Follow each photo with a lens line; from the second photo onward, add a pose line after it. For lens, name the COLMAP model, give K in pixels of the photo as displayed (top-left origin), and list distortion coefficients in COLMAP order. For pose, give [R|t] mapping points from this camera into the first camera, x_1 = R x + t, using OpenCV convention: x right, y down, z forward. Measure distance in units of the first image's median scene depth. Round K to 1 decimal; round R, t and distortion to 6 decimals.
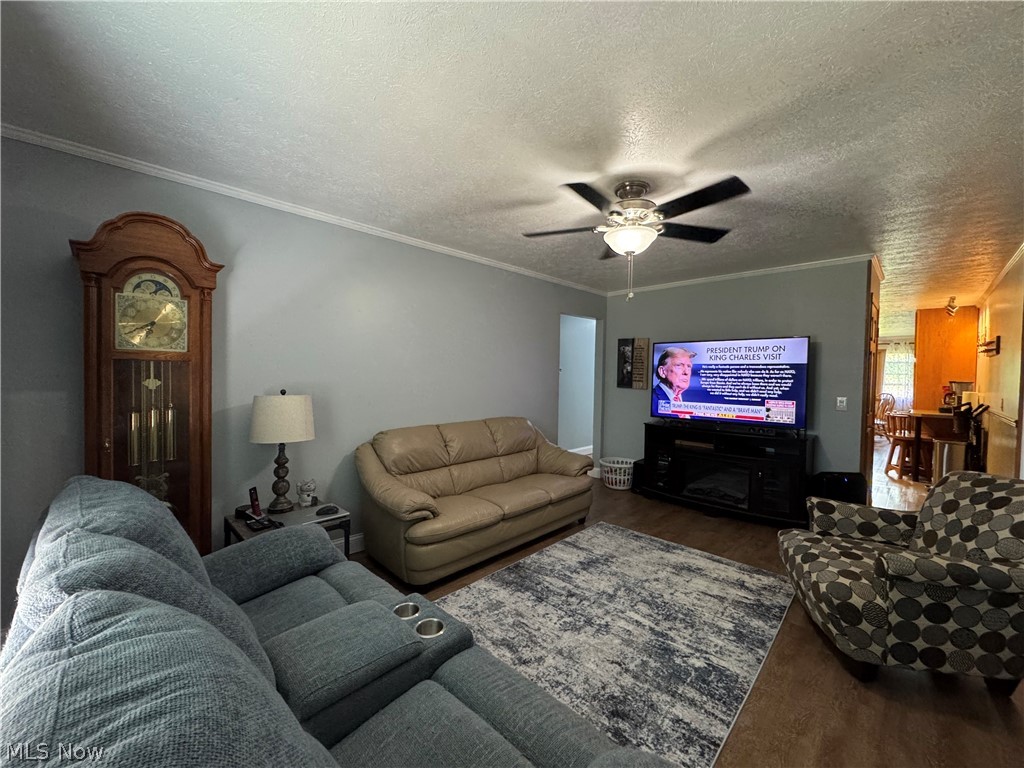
lens RADIAL K [[414.5, 0, 513.2], [0, 414.5, 382.5], [0, 0, 1]] dist [0.001439, 0.000679]
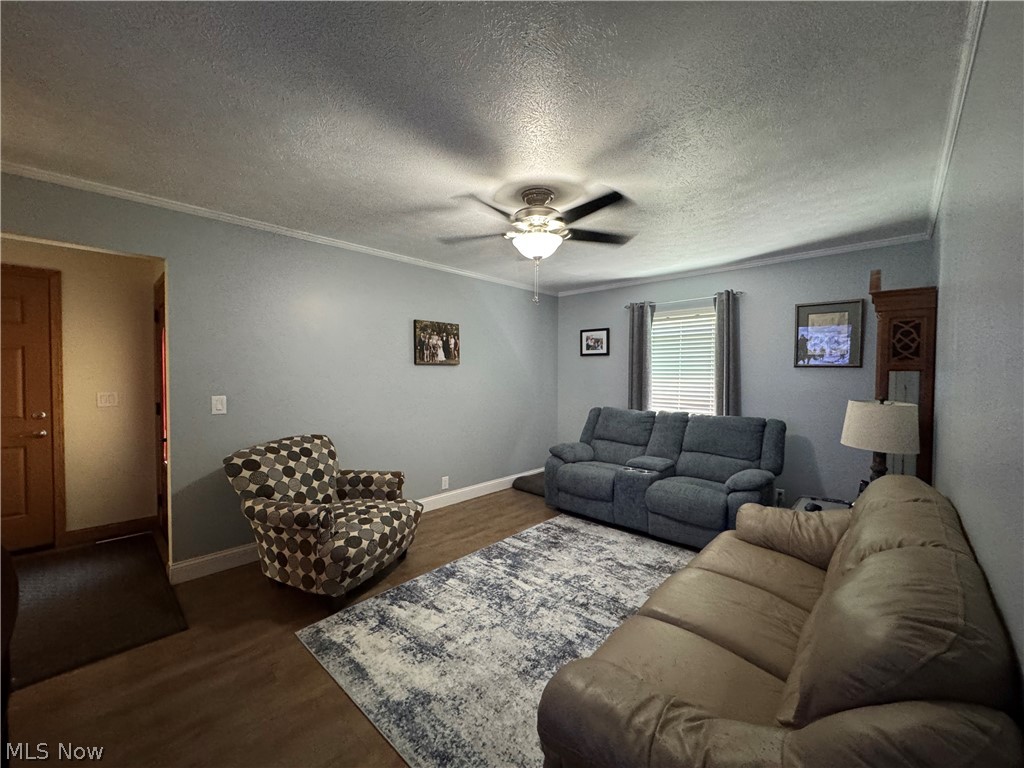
lens RADIAL K [[414.5, 0, 510.8], [0, 414.5, 382.0], [0, 0, 1]] dist [0.001439, 0.000679]
pose [[-0.999532, -0.021243, -0.021998, 0.373571], [-0.022188, 0.998801, 0.043637, -0.044875], [0.021045, 0.044104, -0.998805, 2.113295]]
